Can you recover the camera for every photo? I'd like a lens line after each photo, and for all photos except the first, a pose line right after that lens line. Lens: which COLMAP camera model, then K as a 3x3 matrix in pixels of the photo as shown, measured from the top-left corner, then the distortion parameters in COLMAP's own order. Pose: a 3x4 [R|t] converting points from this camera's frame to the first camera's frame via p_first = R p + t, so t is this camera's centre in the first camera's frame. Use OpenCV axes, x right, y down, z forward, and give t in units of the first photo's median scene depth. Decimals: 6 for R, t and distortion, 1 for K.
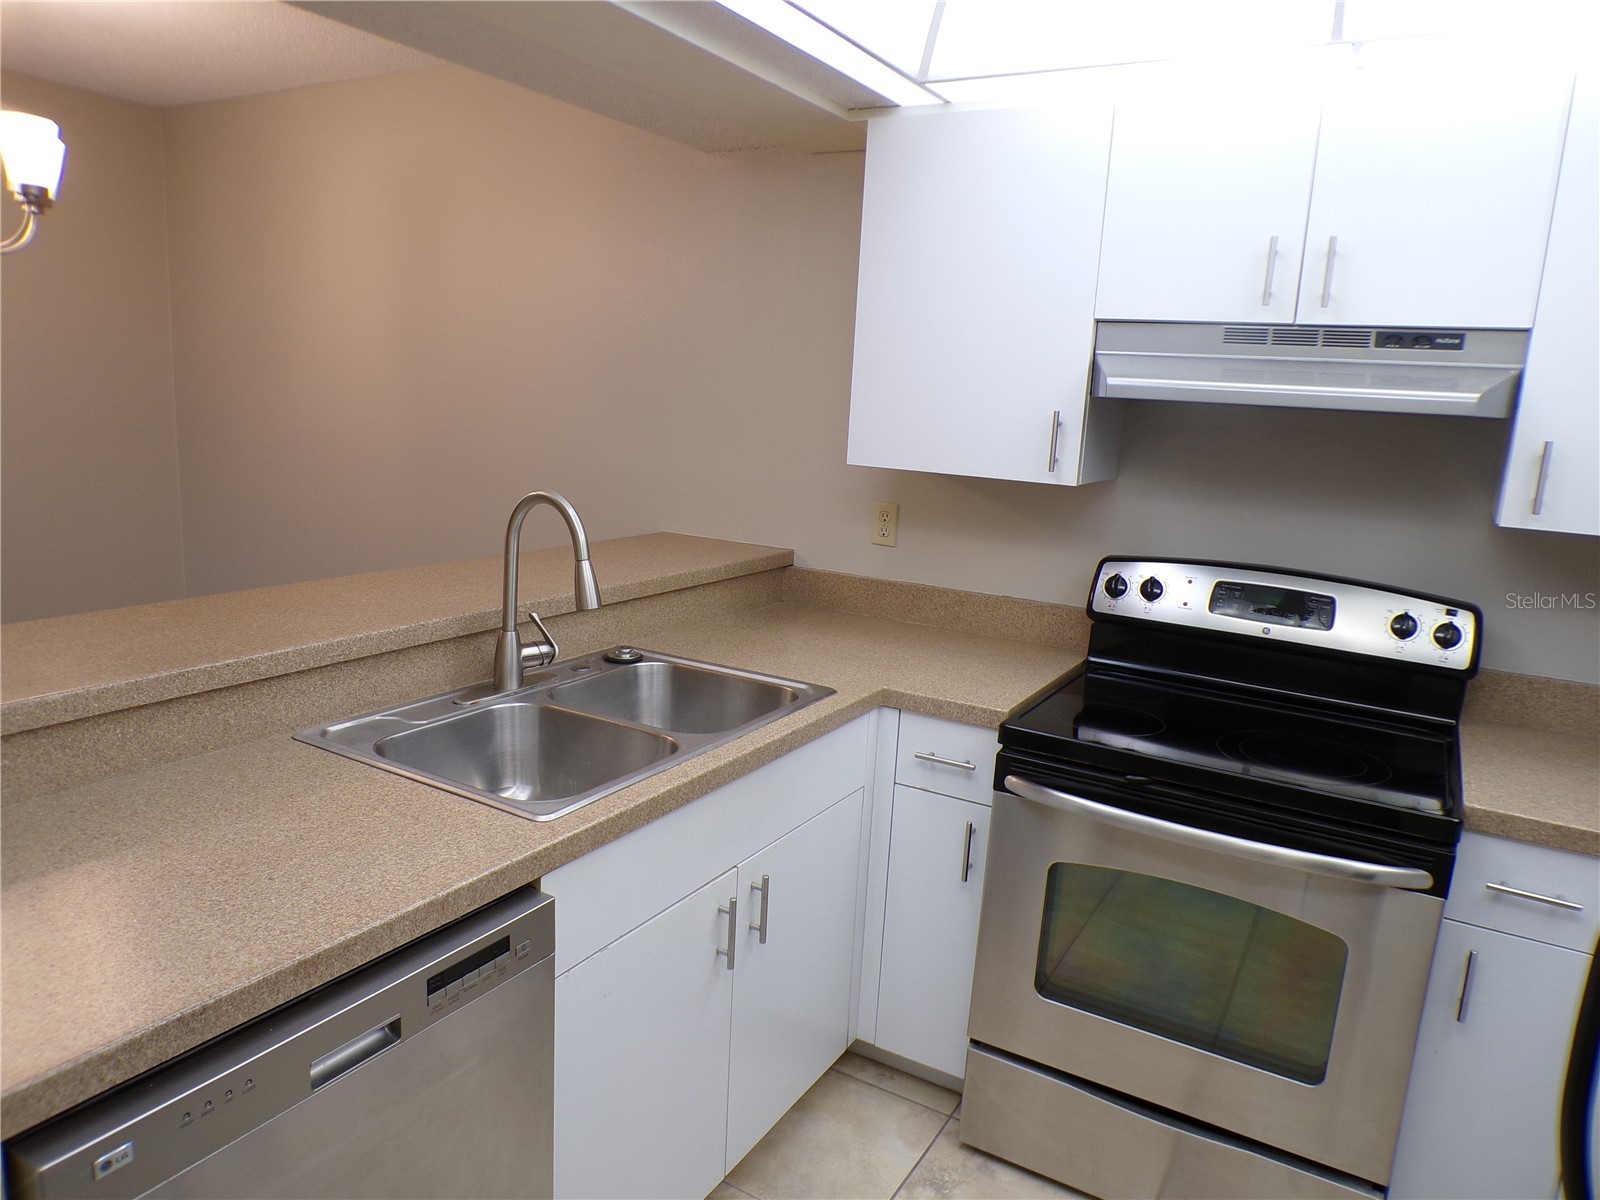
lens RADIAL K [[1064.3, 0, 800.0], [0, 1064.3, 600.0], [0, 0, 1]] dist [-0.034152, 0.001413]
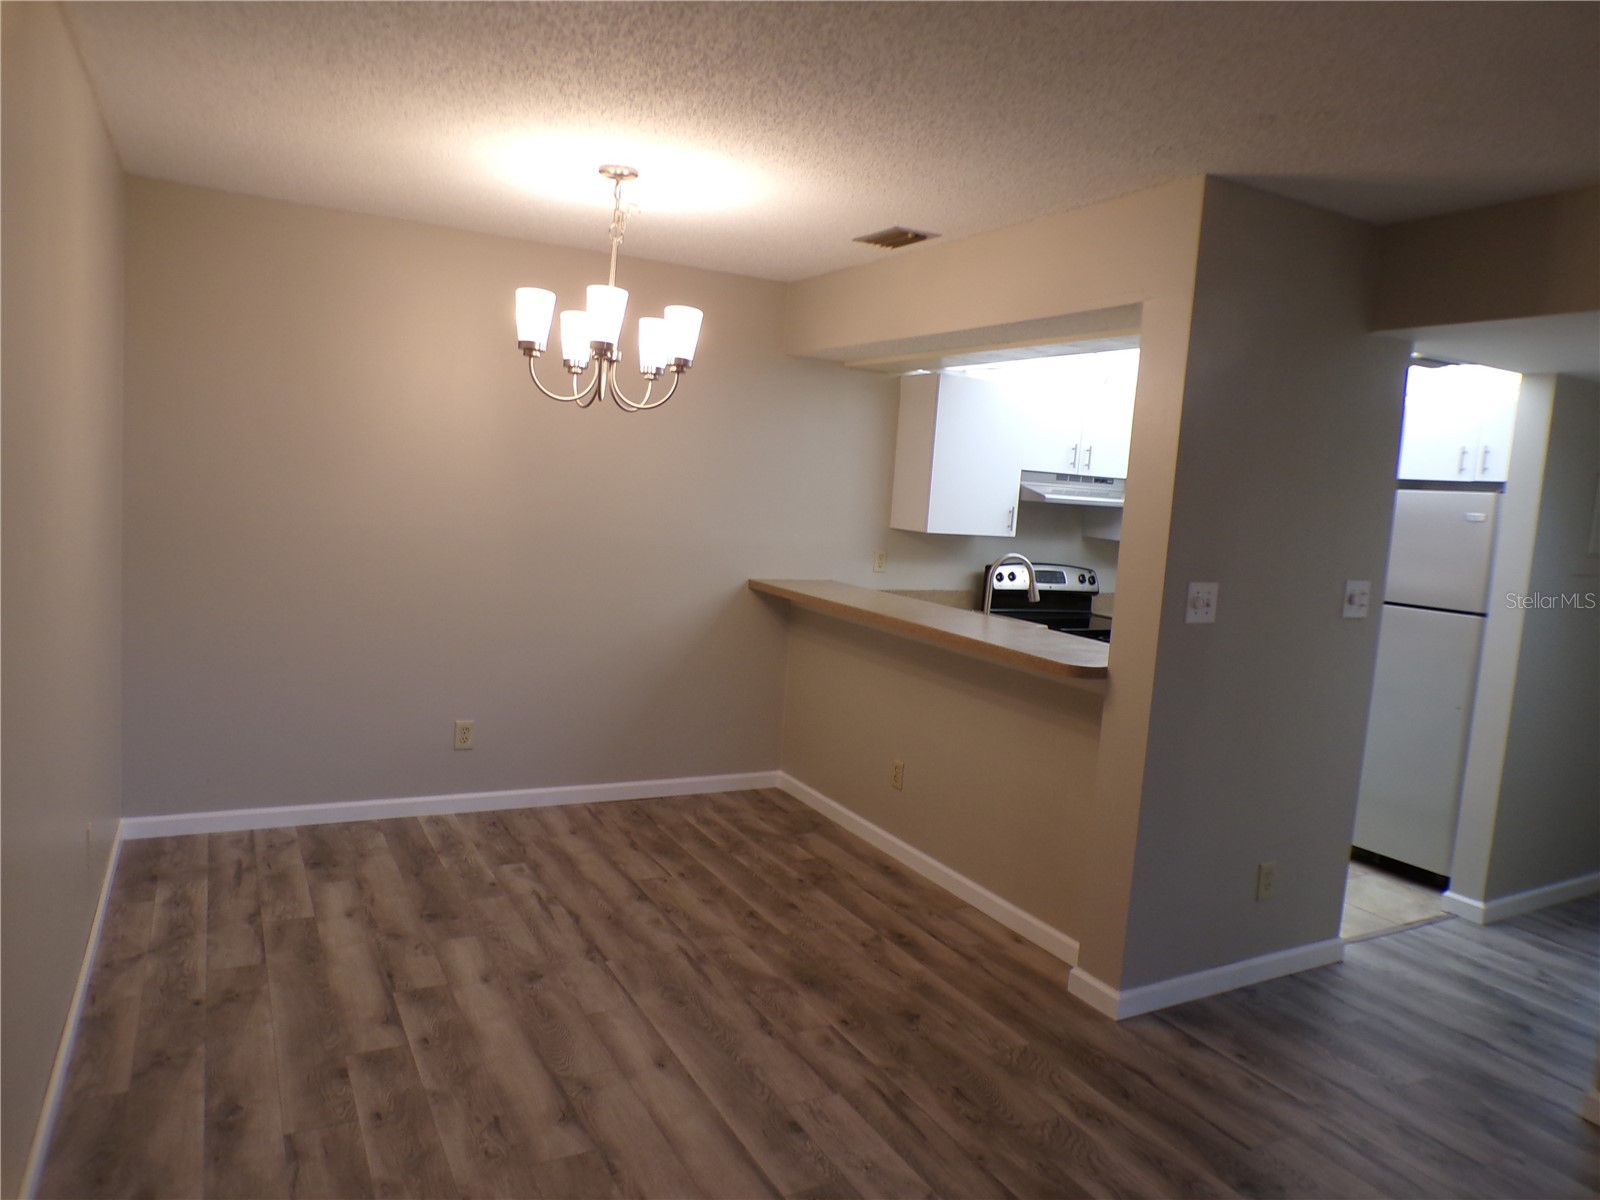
lens RADIAL K [[1064.3, 0, 800.0], [0, 1064.3, 600.0], [0, 0, 1]] dist [-0.034152, 0.001413]
pose [[0.510202, -0.108629, 0.853167, -2.255303], [0.126039, 0.990725, 0.050771, -0.159964], [-0.850769, 0.081629, 0.519161, 0.179163]]
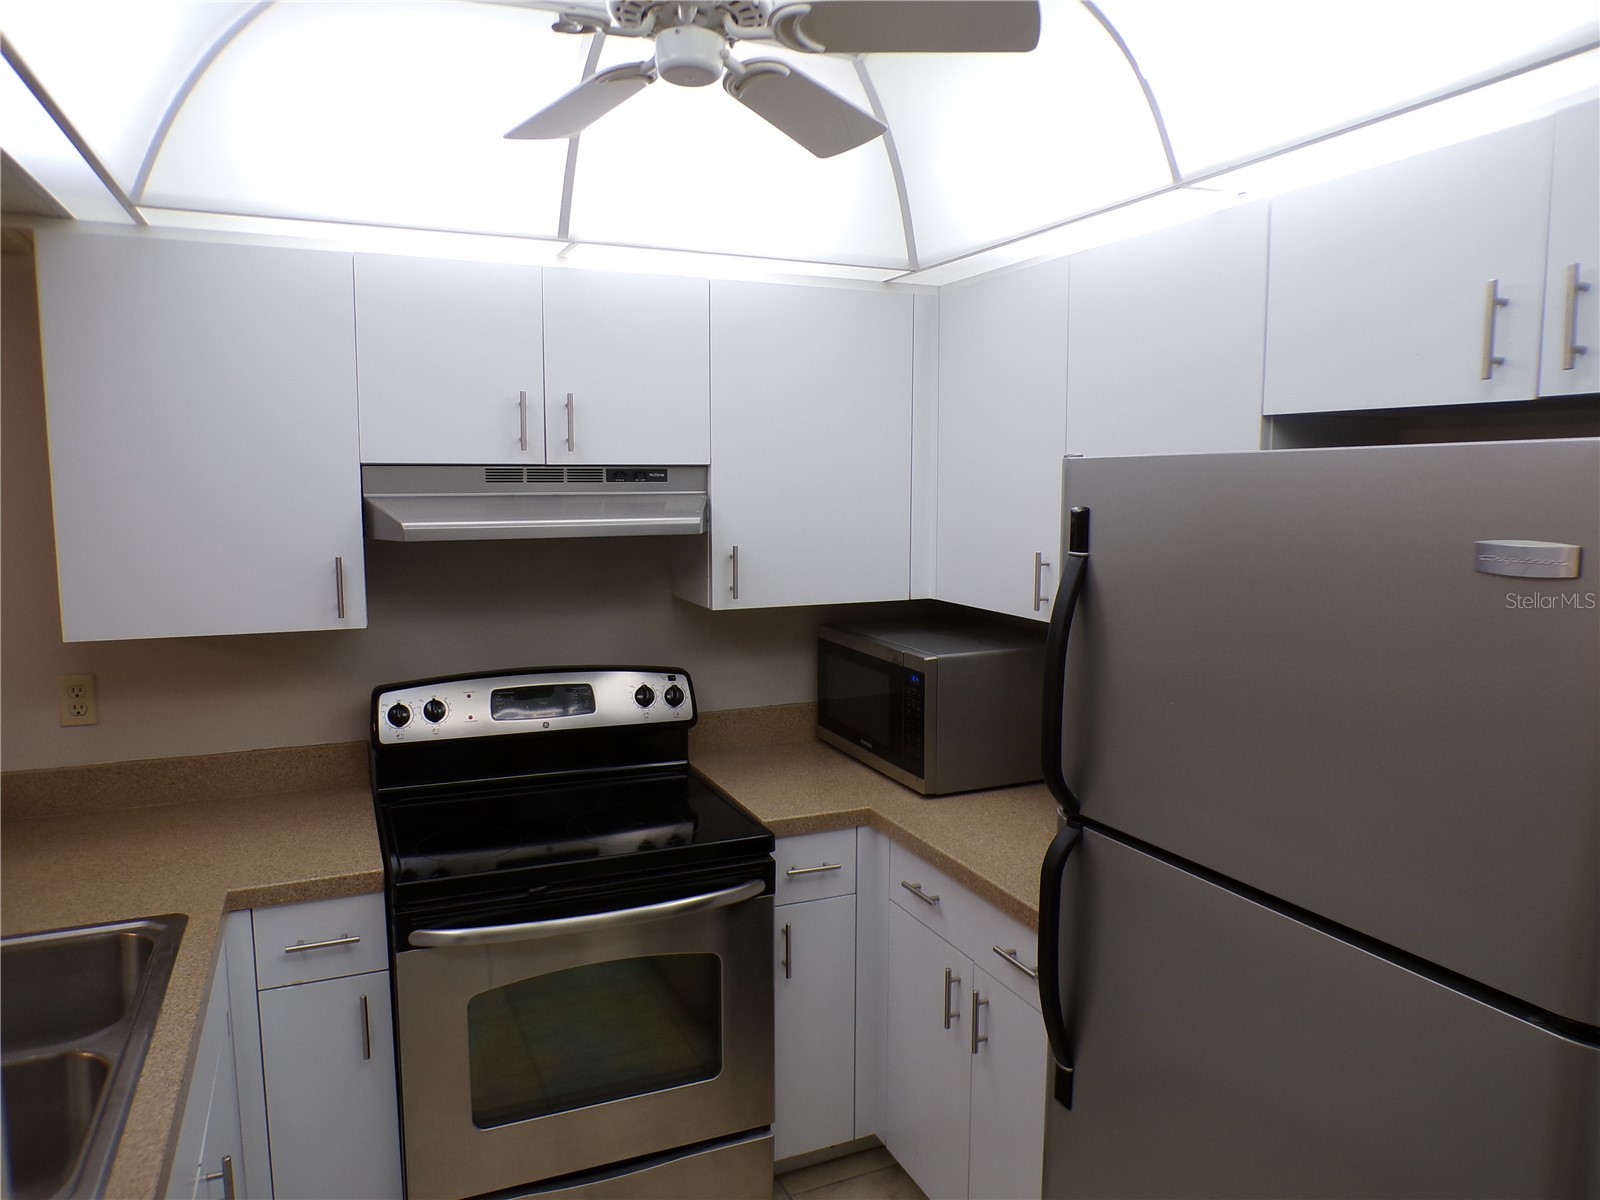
lens RADIAL K [[1064.3, 0, 800.0], [0, 1064.3, 600.0], [0, 0, 1]] dist [-0.034152, 0.001413]
pose [[0.588822, -0.141882, 0.795712, -0.309194], [0.184994, 0.981997, 0.038203, -0.102659], [-0.786807, 0.124708, 0.604469, 0.080663]]
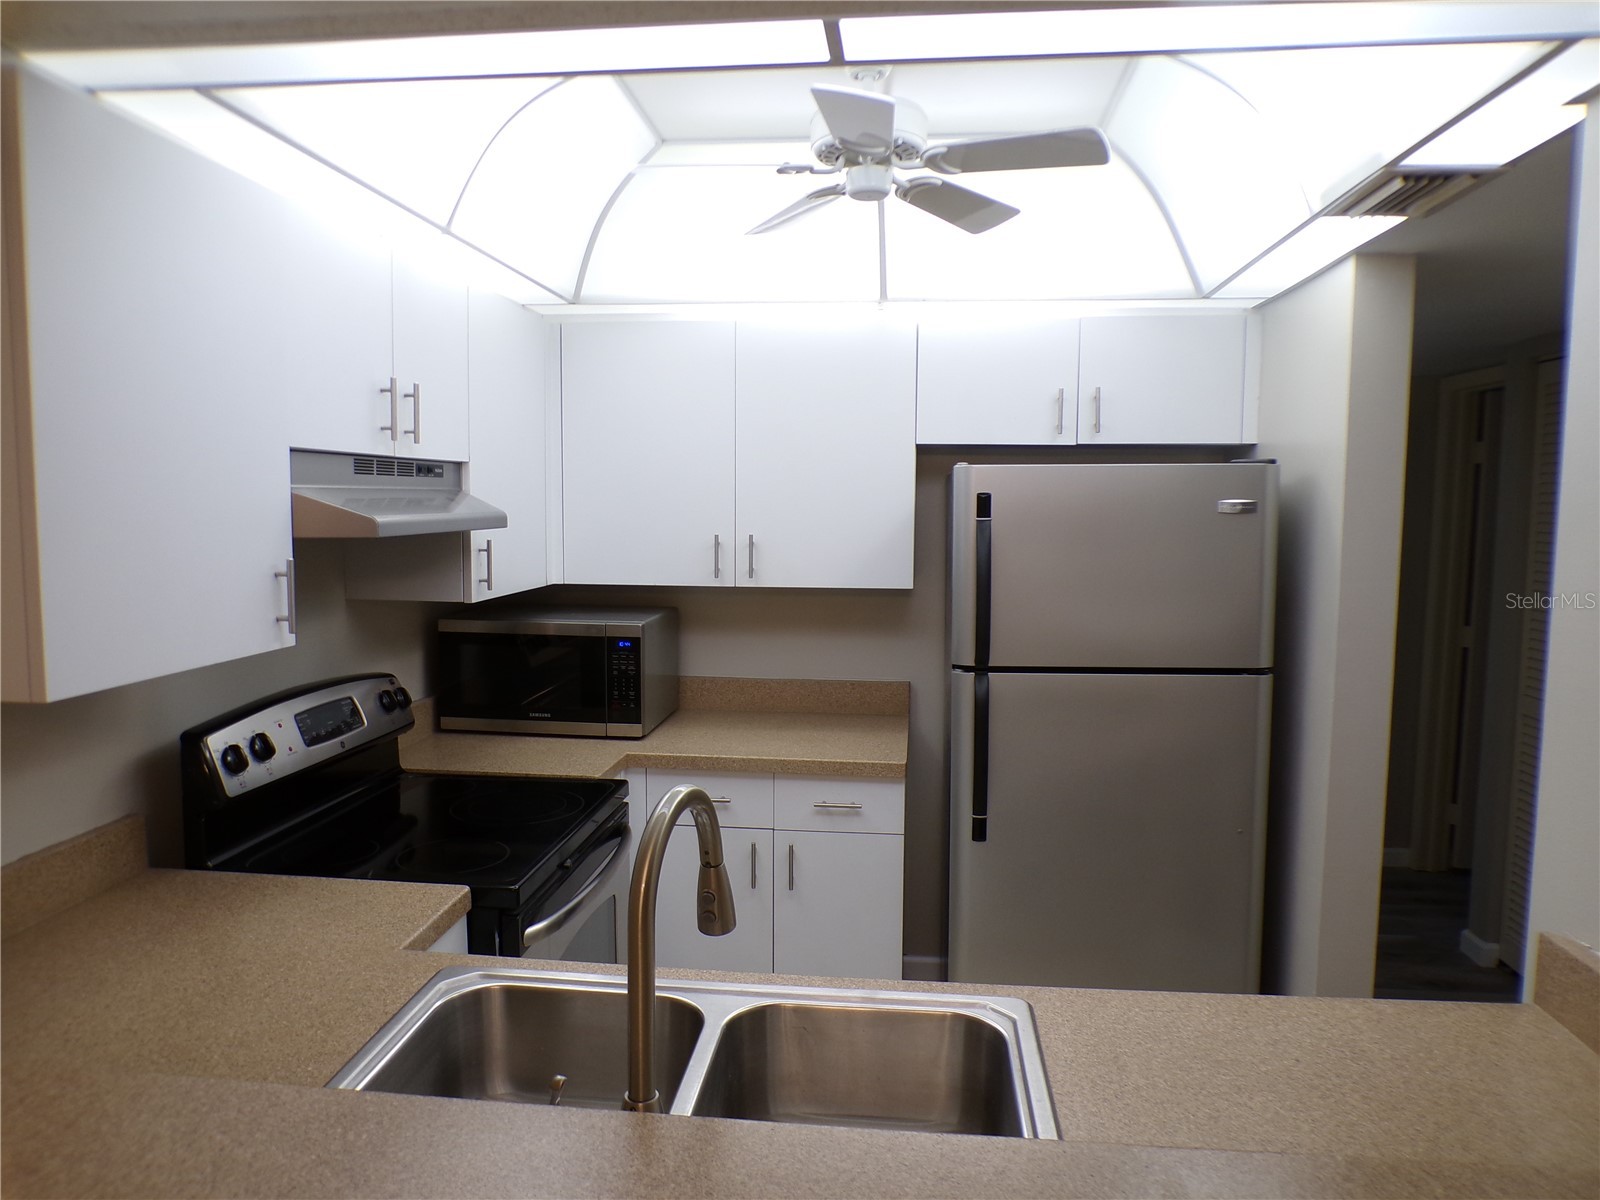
lens RADIAL K [[1088.2, 0, 791.1], [0, 1088.2, 595.9], [0, 0, 1]] dist [-0.034649, 0.002573]
pose [[-0.413715, -0.132850, 0.900661, -0.709035], [0.149687, 0.965906, 0.211232, -0.285258], [-0.898016, 0.222207, -0.379724, 1.041893]]
